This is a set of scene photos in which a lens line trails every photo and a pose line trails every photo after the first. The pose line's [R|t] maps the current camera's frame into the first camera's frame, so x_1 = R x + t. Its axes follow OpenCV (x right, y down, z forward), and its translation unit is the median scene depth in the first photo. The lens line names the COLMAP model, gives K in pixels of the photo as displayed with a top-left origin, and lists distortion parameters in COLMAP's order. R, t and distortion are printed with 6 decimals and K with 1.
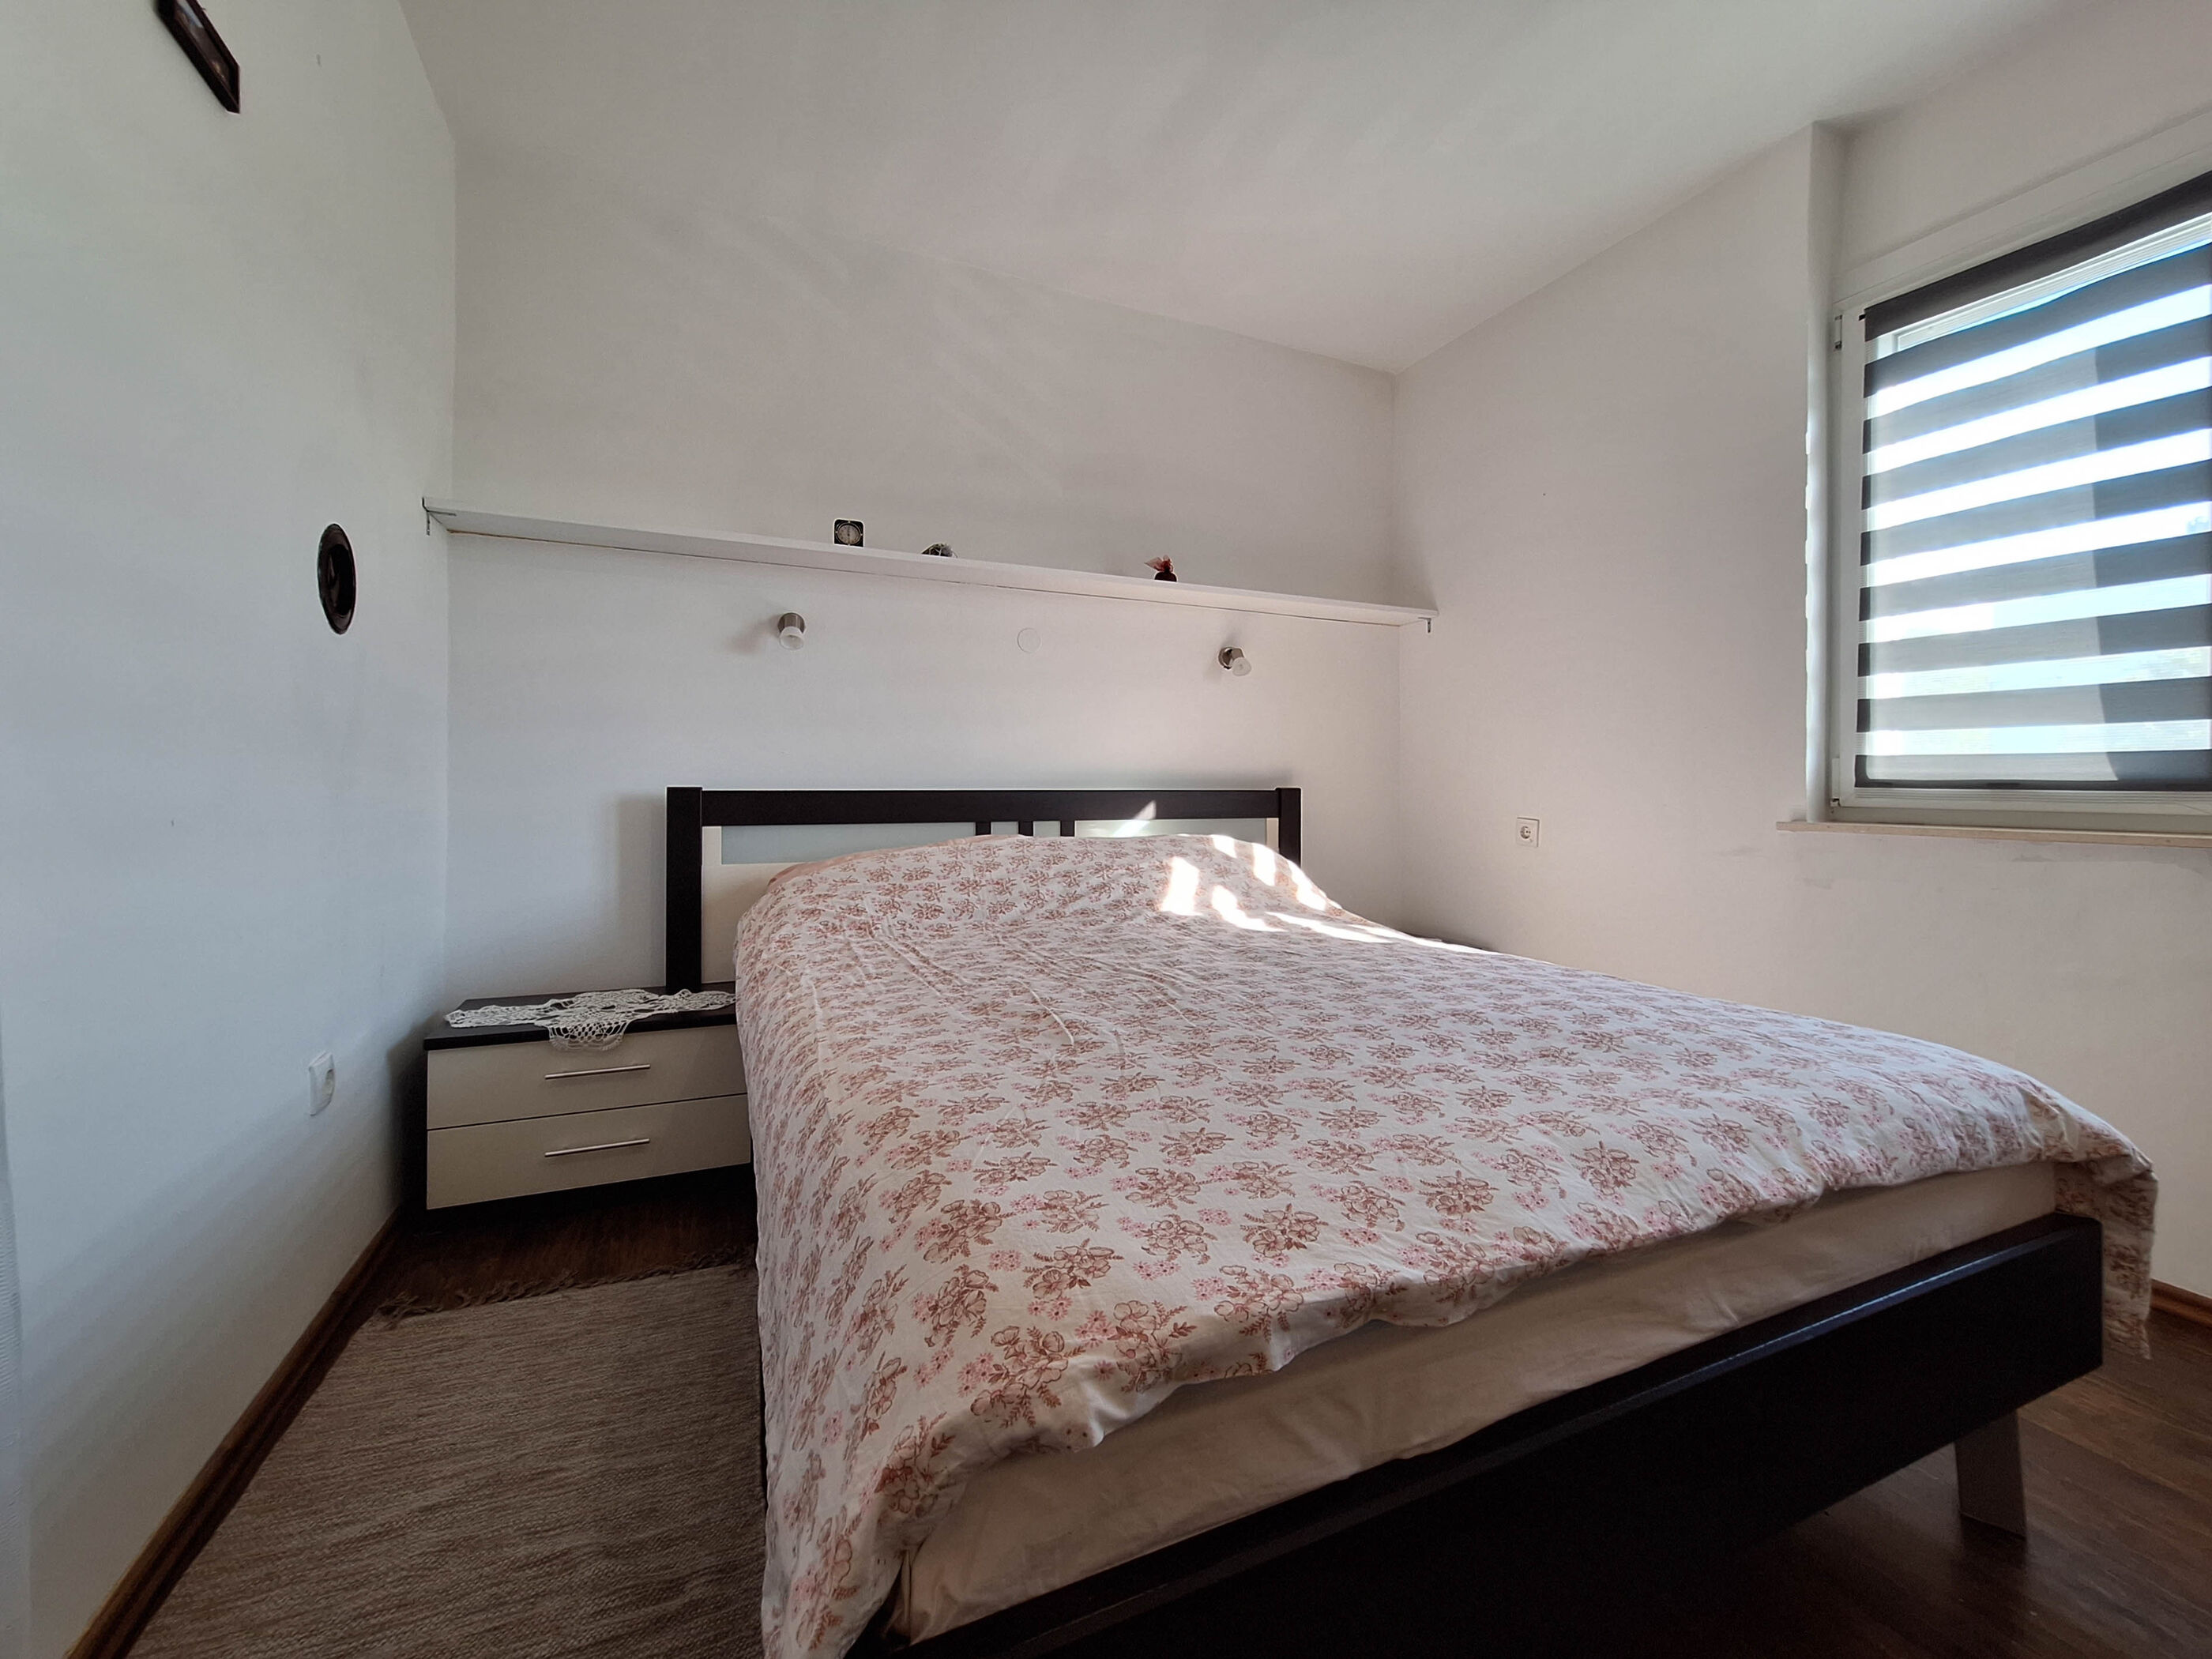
lens RADIAL K [[946.5, 0, 1068.7], [0, 946.5, 803.0], [0, 0, 1]] dist [-0.017550, 0.000136]
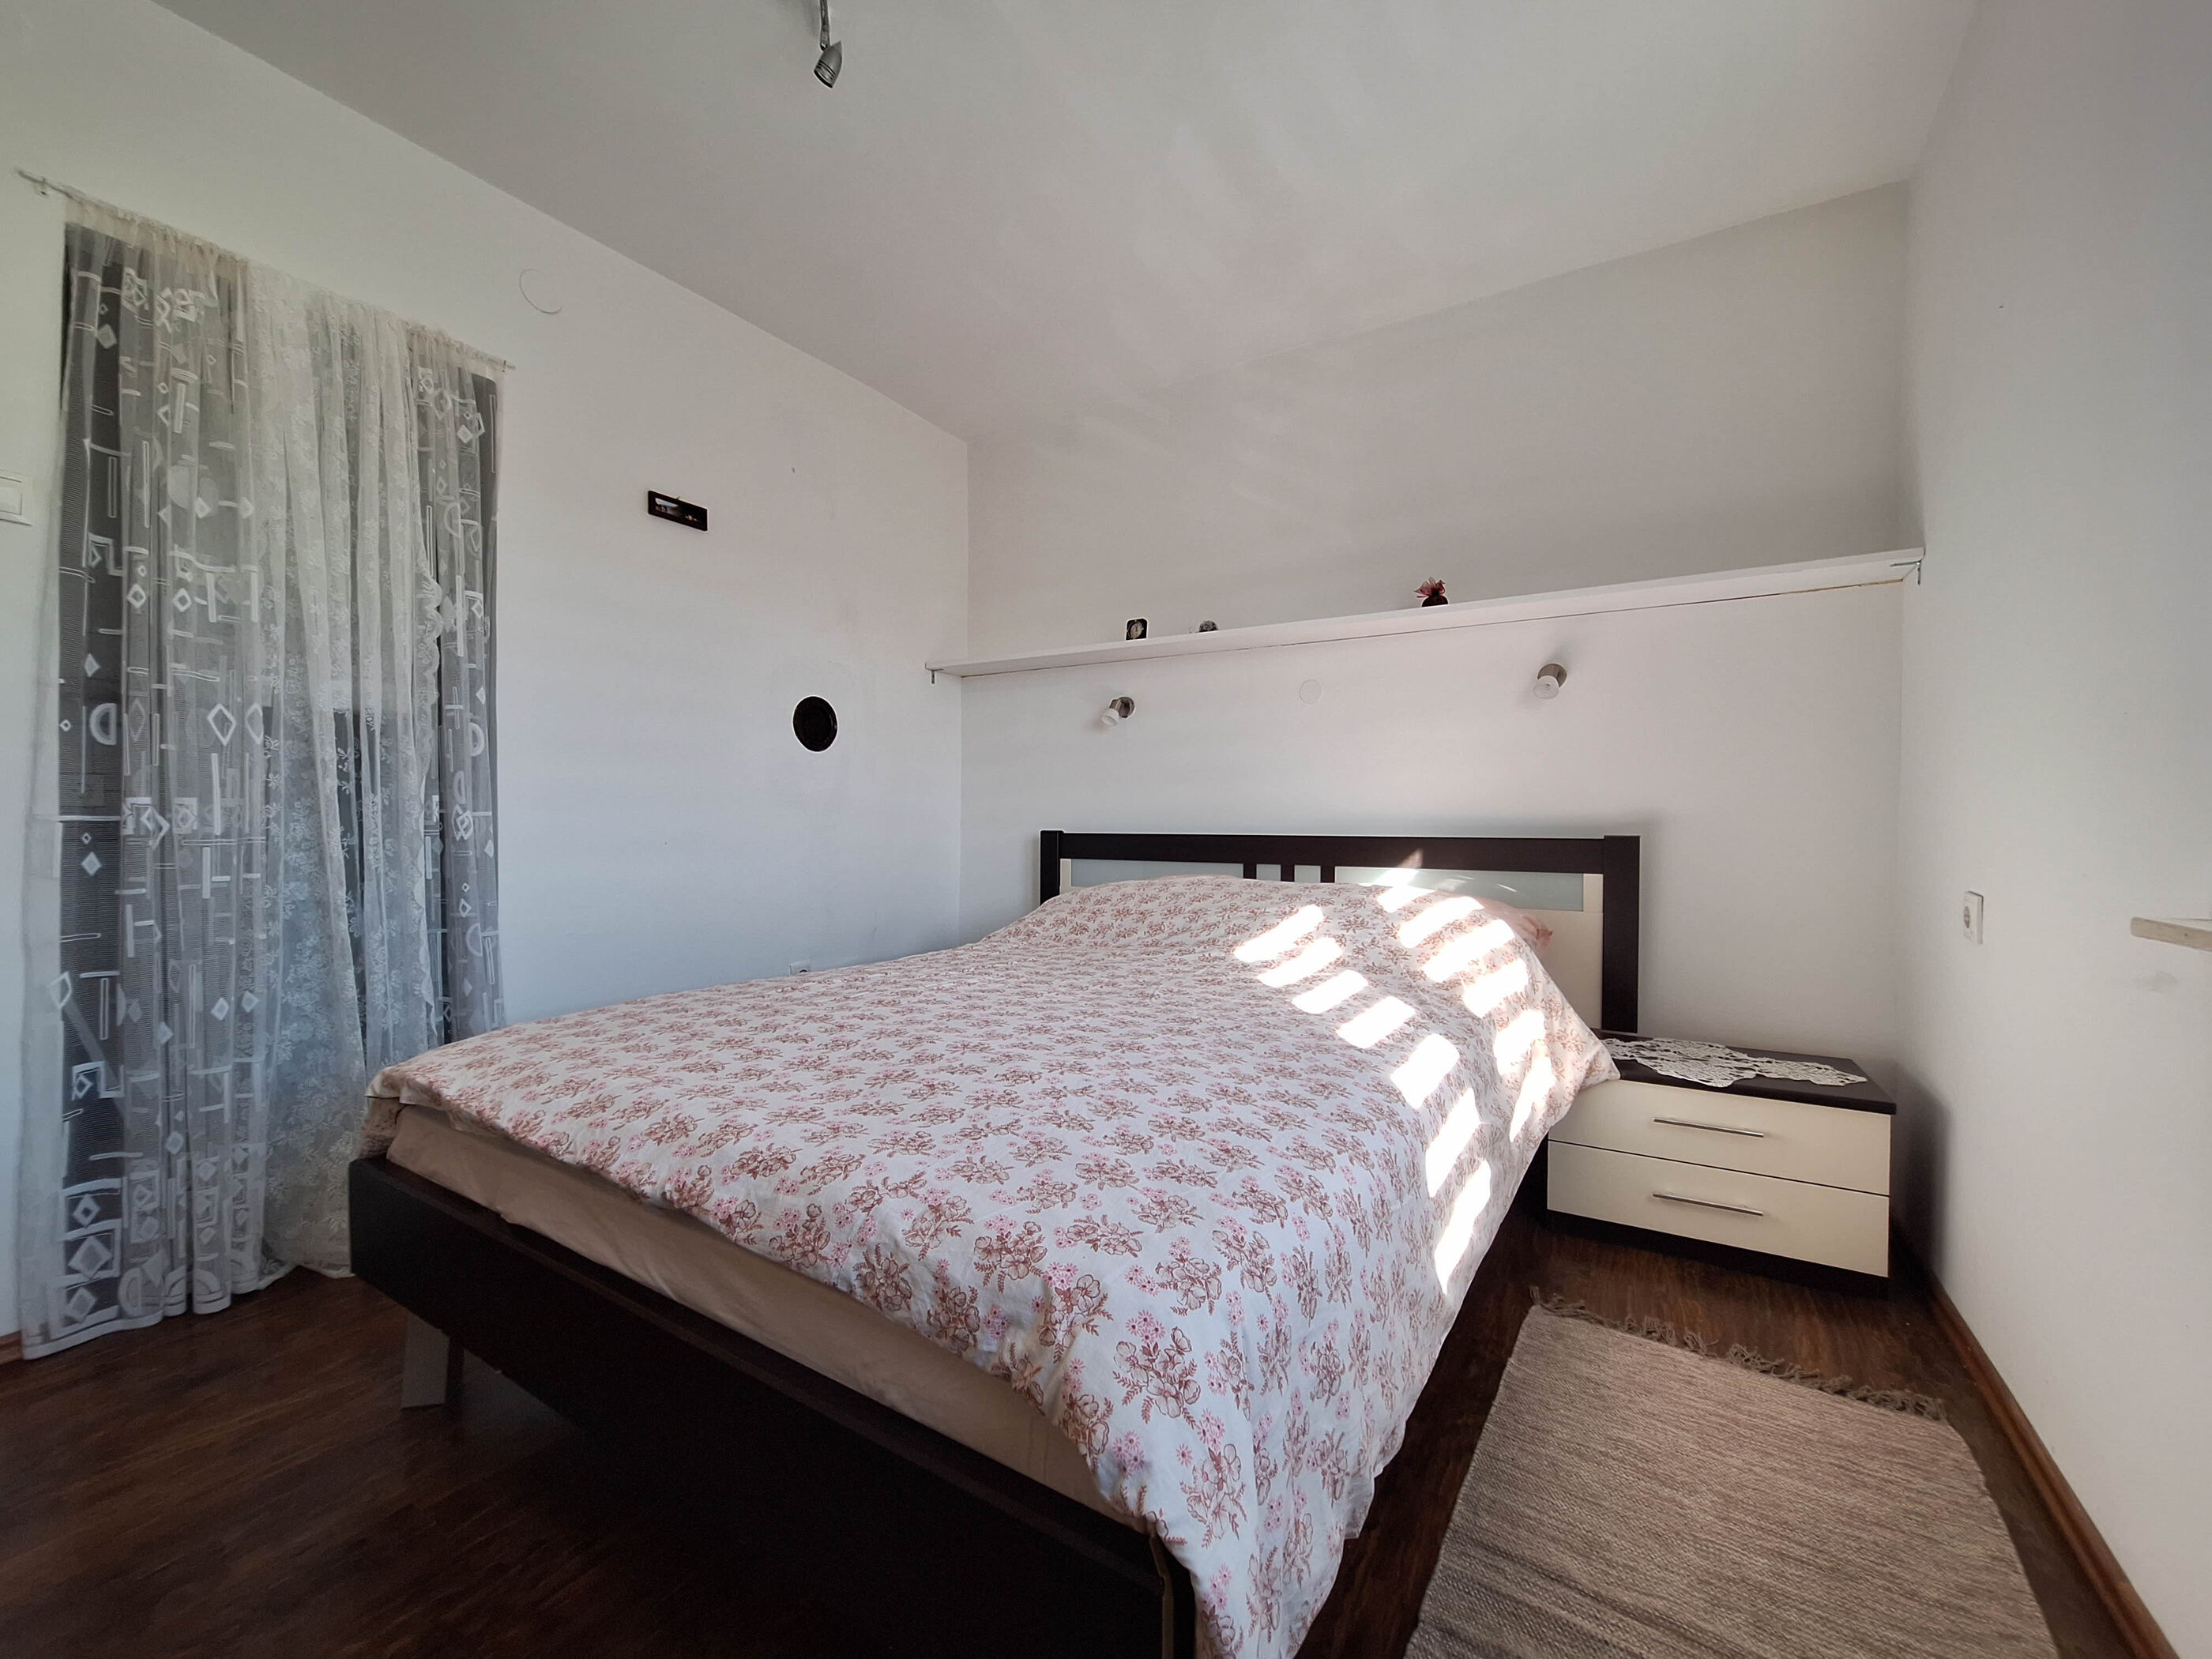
lens RADIAL K [[902.6, 0, 1113.0], [0, 902.6, 820.6], [0, 0, 1]] dist [-0.003035, 0.000159]
pose [[0.560281, -0.003954, -0.828293, 0.743696], [-0.018560, 0.999678, -0.017327, -0.010340], [0.828095, 0.025081, 0.560027, 0.308439]]
